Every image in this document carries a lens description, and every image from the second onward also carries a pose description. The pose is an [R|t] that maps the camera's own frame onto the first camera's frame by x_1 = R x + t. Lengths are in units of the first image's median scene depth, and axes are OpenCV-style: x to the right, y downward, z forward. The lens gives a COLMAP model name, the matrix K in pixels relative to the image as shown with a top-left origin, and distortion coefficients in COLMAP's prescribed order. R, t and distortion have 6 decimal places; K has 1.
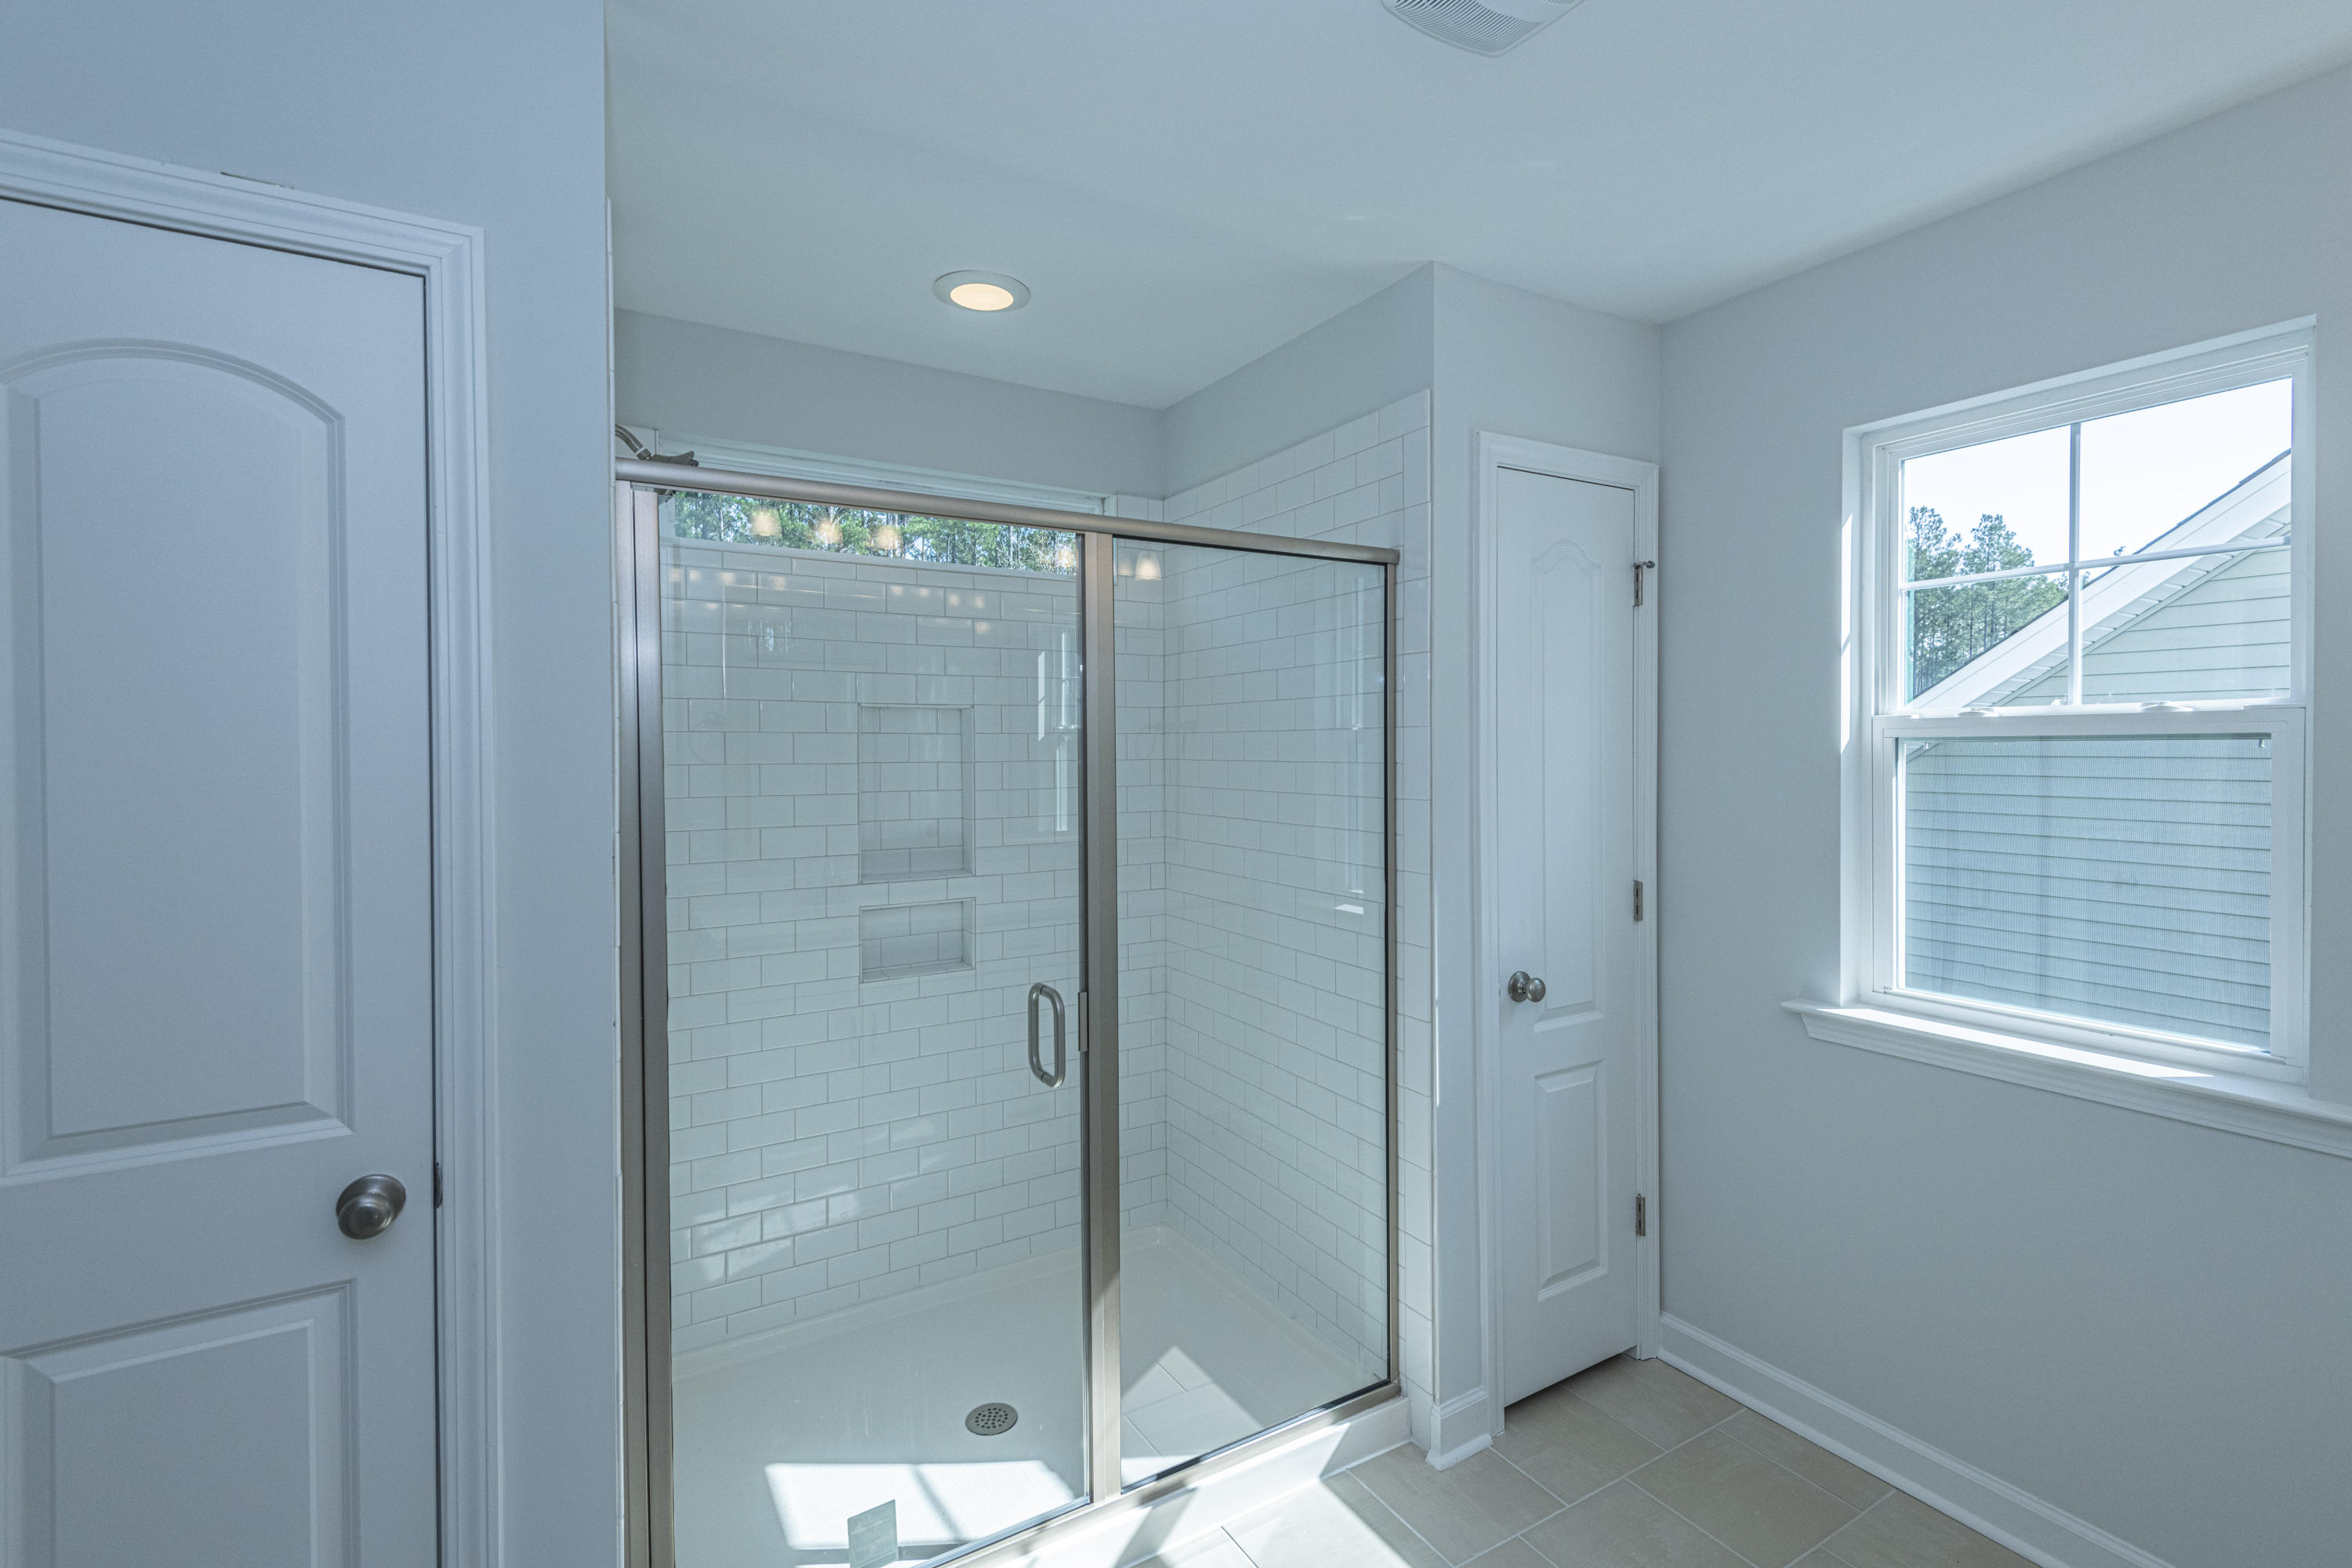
lens RADIAL K [[1057.8, 0, 1182.4], [0, 1057.8, 762.7], [0, 0, 1]] dist [0.037213, -0.023444]
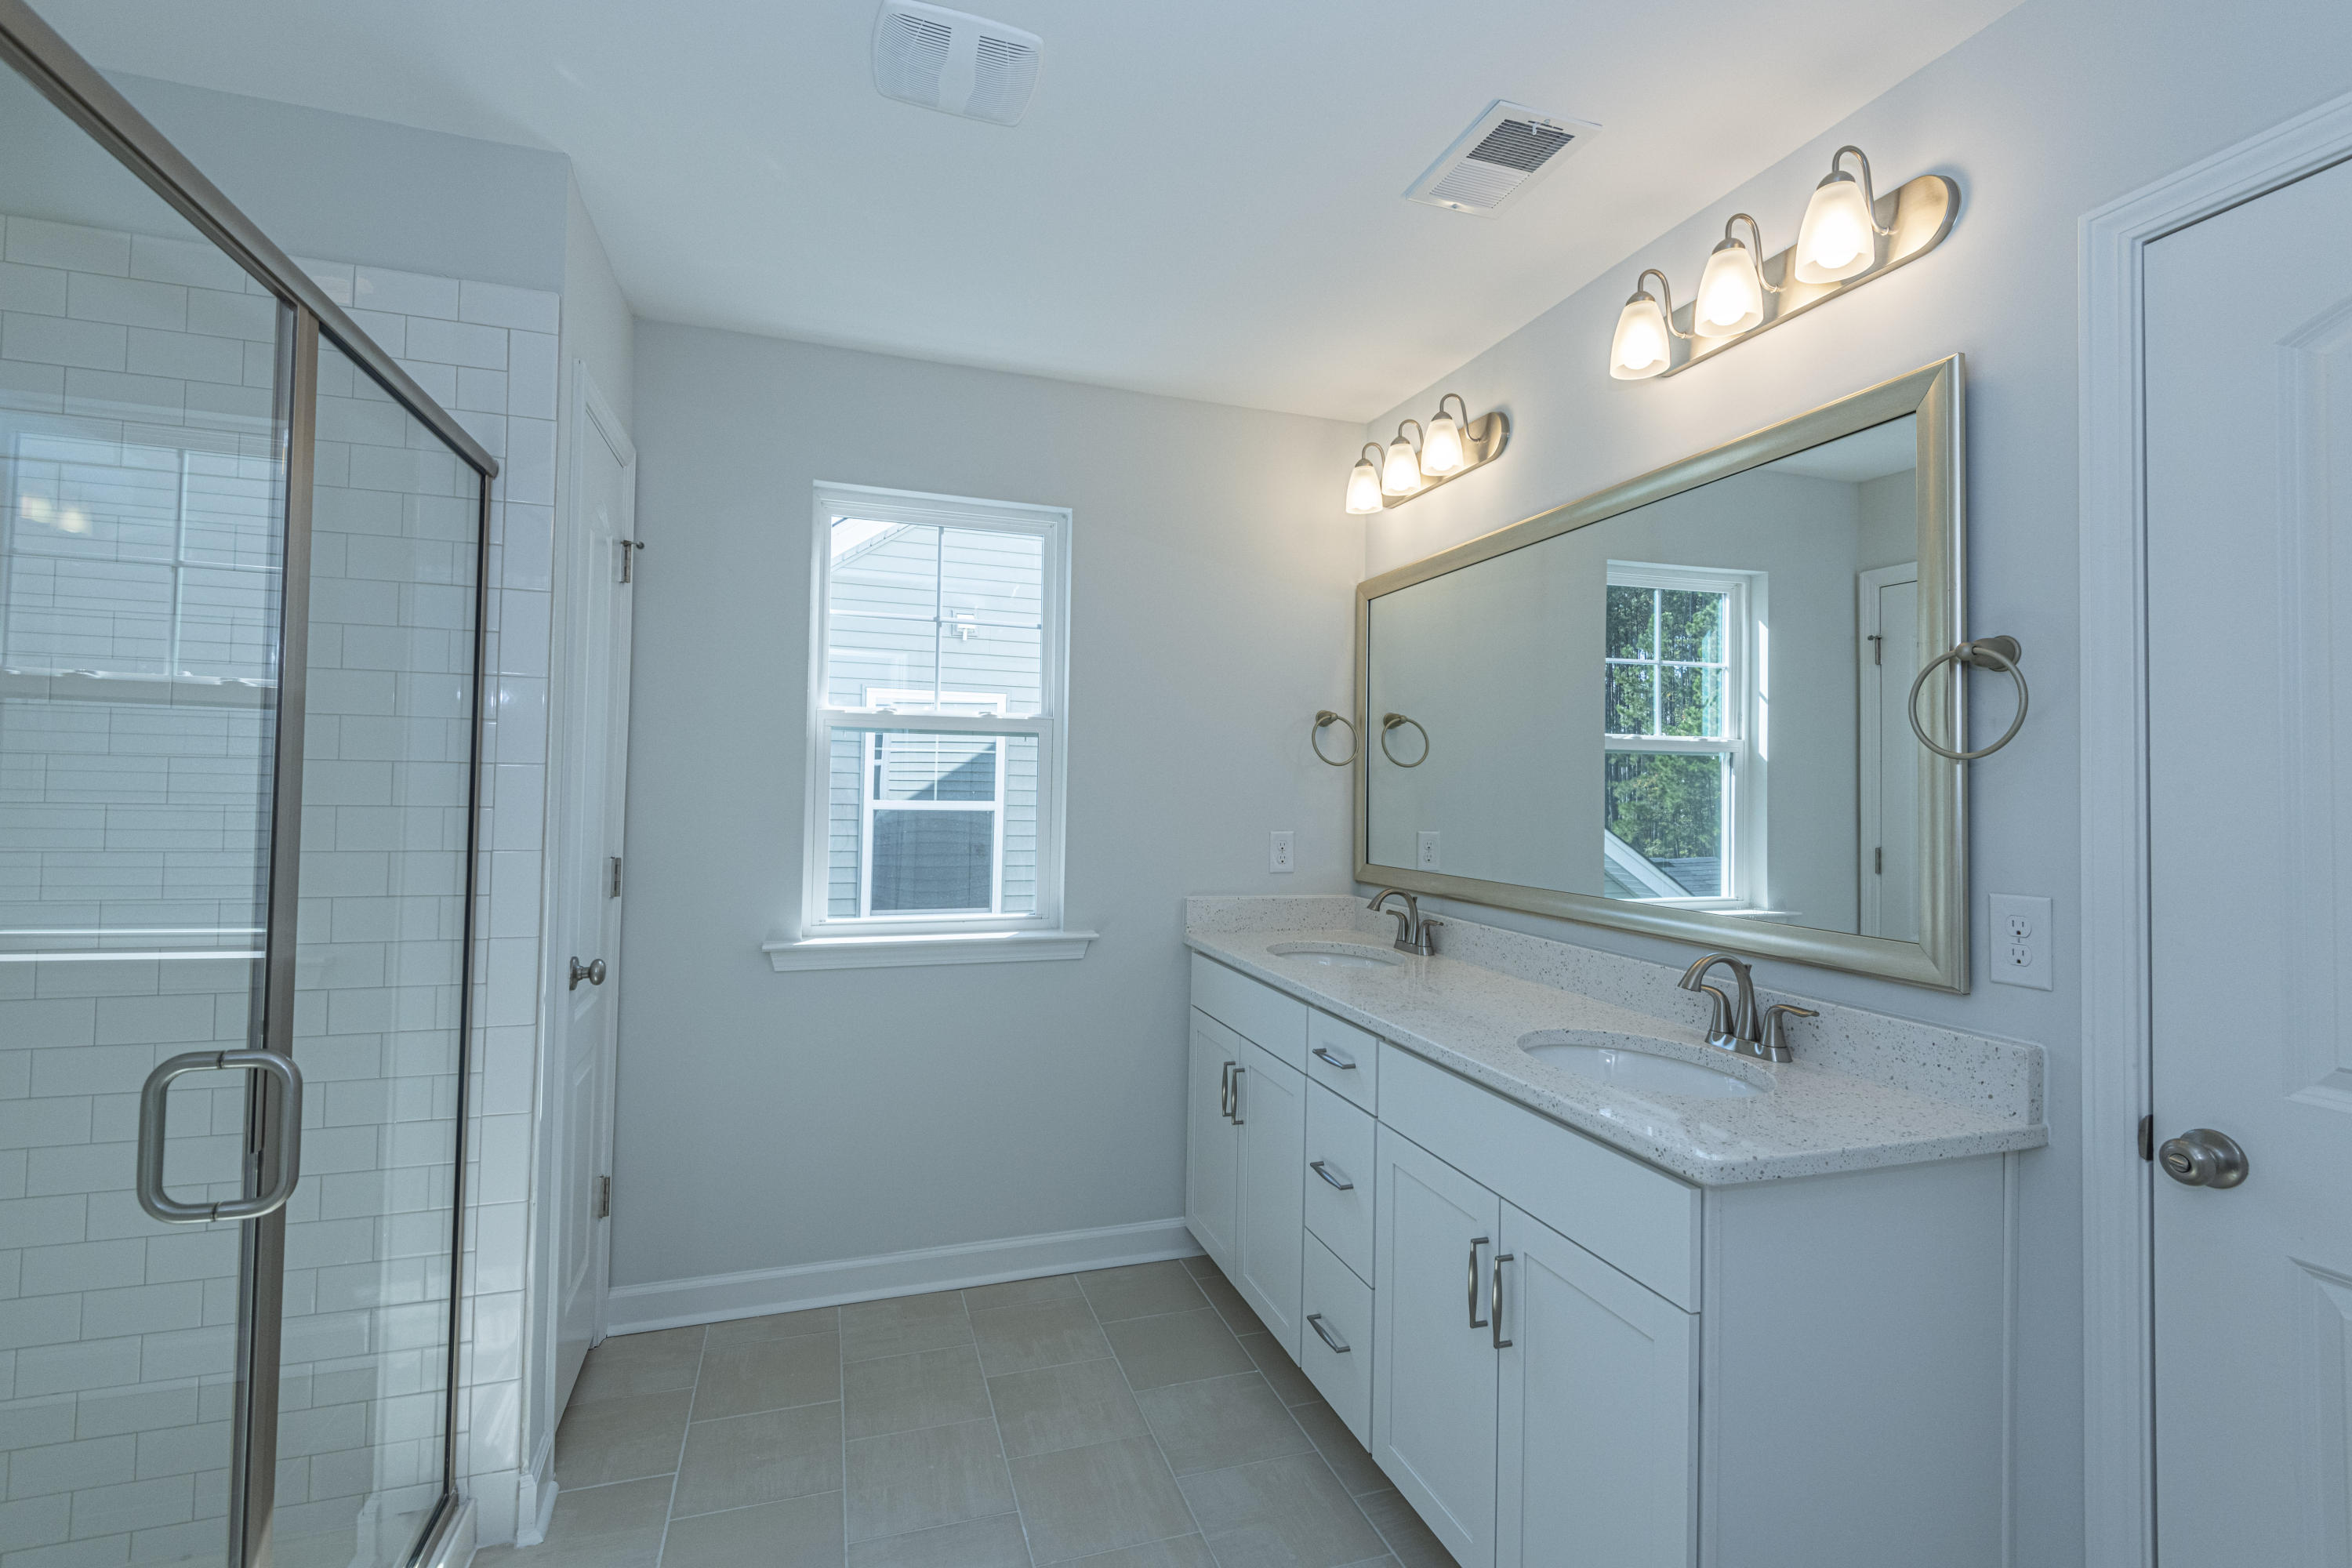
lens RADIAL K [[1063.1, 0, 1177.8], [0, 1063.1, 767.3], [0, 0, 1]] dist [0.040996, -0.033630]
pose [[0.202505, 0.028192, 0.978875, -0.517225], [-0.004267, 0.999601, -0.027907, 0.060436], [-0.979272, 0.001475, 0.202545, 0.321894]]
